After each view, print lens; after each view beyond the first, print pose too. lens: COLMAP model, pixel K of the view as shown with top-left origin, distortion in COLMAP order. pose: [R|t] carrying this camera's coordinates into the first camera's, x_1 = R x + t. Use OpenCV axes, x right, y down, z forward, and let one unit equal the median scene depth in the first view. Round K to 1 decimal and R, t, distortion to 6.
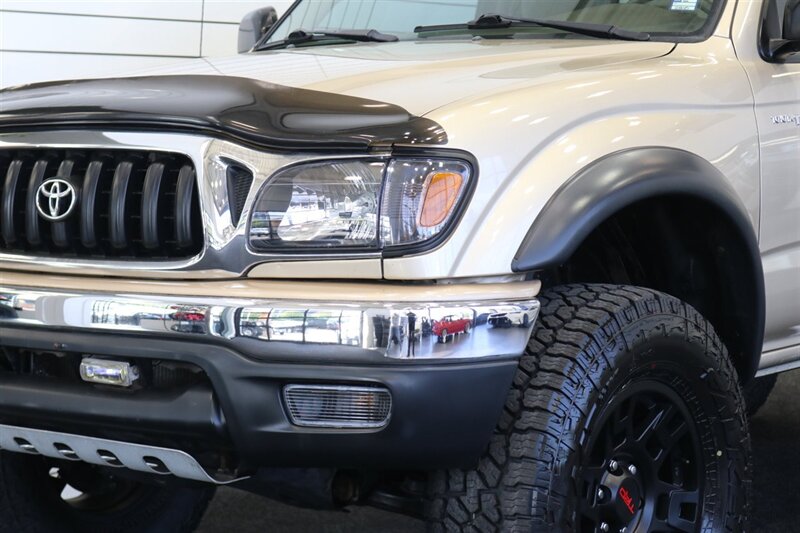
lens RADIAL K [[1891.7, 0, 400.0], [0, 1891.7, 266.5], [0, 0, 1]] dist [-0.019775, -0.017865]
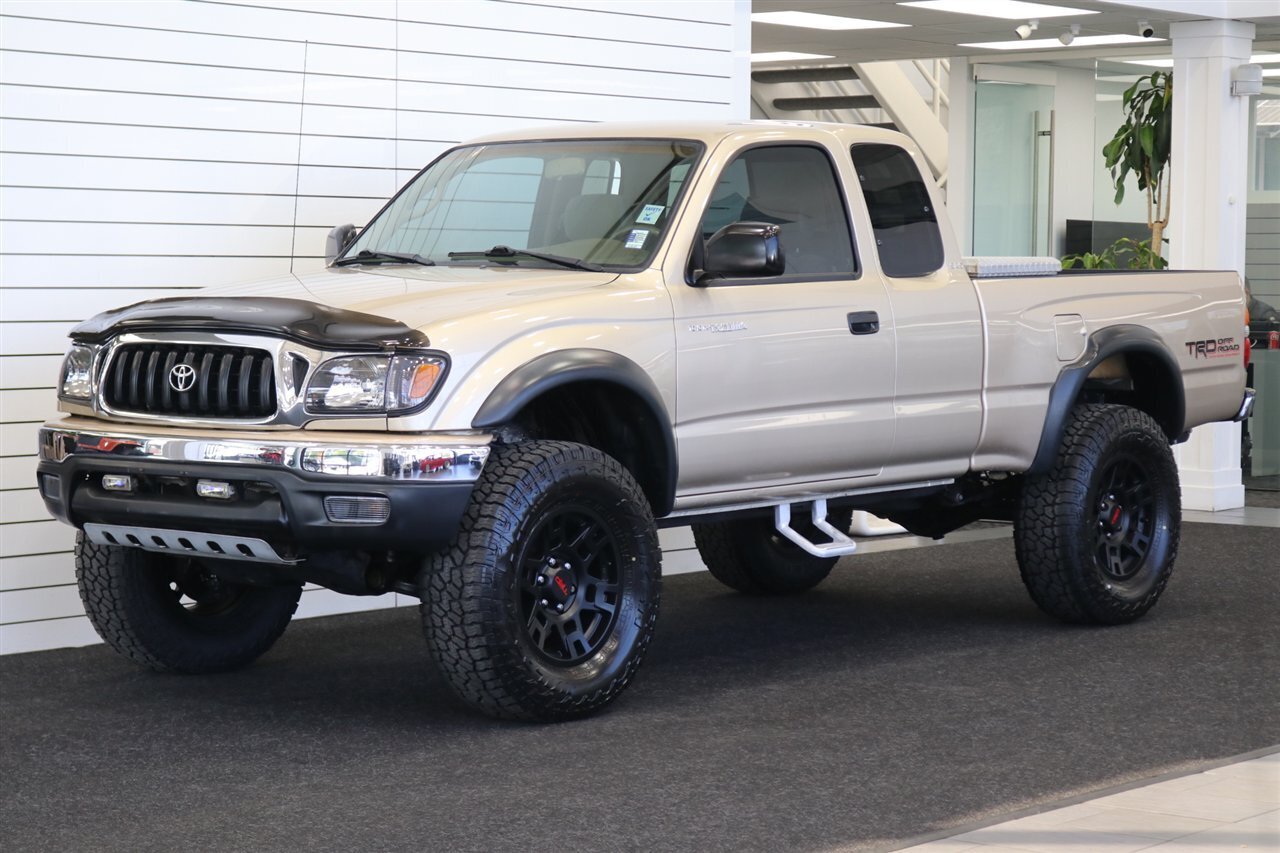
lens RADIAL K [[2866.8, 0, 640.0], [0, 2866.8, 426.5], [0, 0, 1]] dist [-0.038878, 0.180941]
pose [[0.999871, 0.014364, -0.007202, 0.210760], [-0.014510, 0.999684, -0.020520, 0.047246], [0.006905, 0.020622, 0.999764, -1.350056]]
